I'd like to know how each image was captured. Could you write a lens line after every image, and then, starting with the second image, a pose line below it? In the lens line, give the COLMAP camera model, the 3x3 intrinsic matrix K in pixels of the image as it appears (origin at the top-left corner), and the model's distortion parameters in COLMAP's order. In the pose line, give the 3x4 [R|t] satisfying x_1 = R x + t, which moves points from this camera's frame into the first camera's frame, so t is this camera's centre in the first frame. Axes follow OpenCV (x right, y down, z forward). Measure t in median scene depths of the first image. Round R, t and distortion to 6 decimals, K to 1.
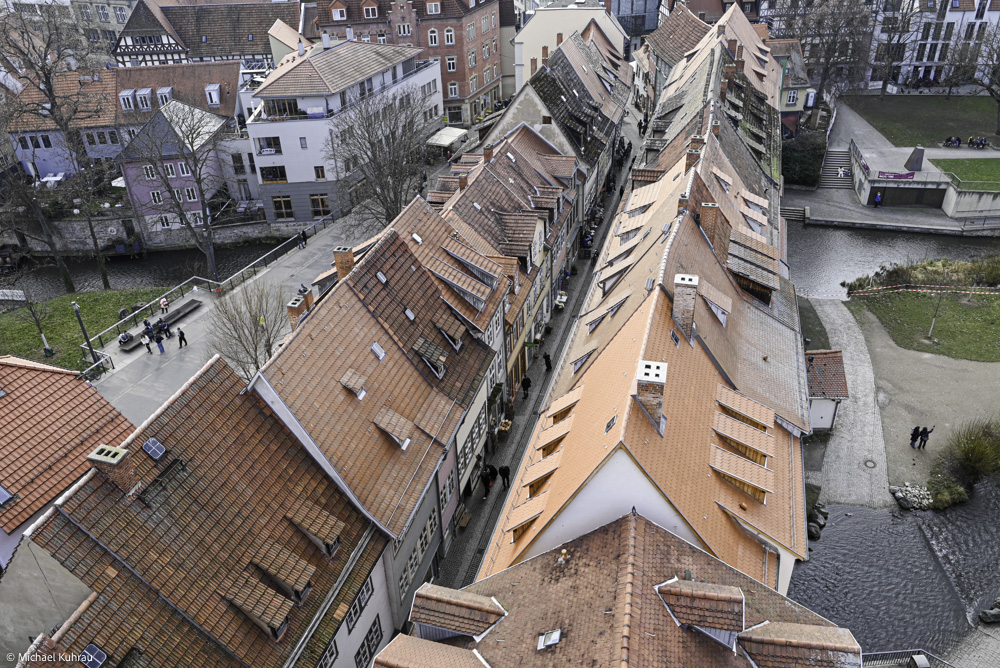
lens RADIAL K [[793.8, 0, 499.0], [0, 793.8, 334.0], [0, 0, 1]] dist [-0.013040, -0.001158]
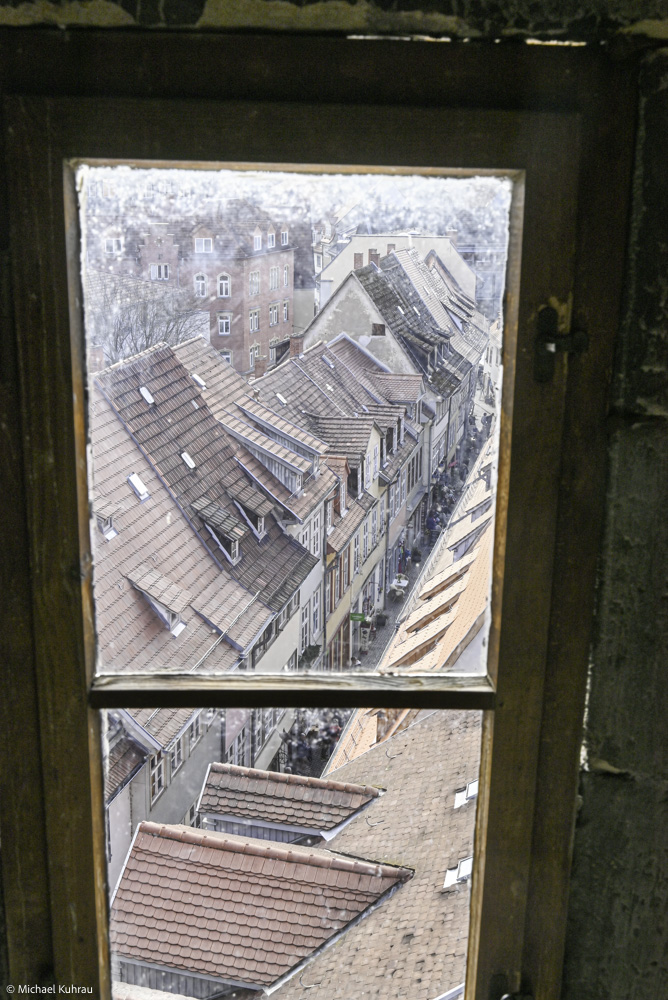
lens RADIAL K [[1180.4, 0, 337.0], [0, 1180.4, 500.1], [0, 0, 1]] dist [0.036685, 0.000000]
pose [[0.997661, 0.035538, 0.058394, -0.032910], [-0.018364, 0.962172, -0.271824, 0.166993], [-0.065845, 0.270116, 0.960574, 0.079644]]
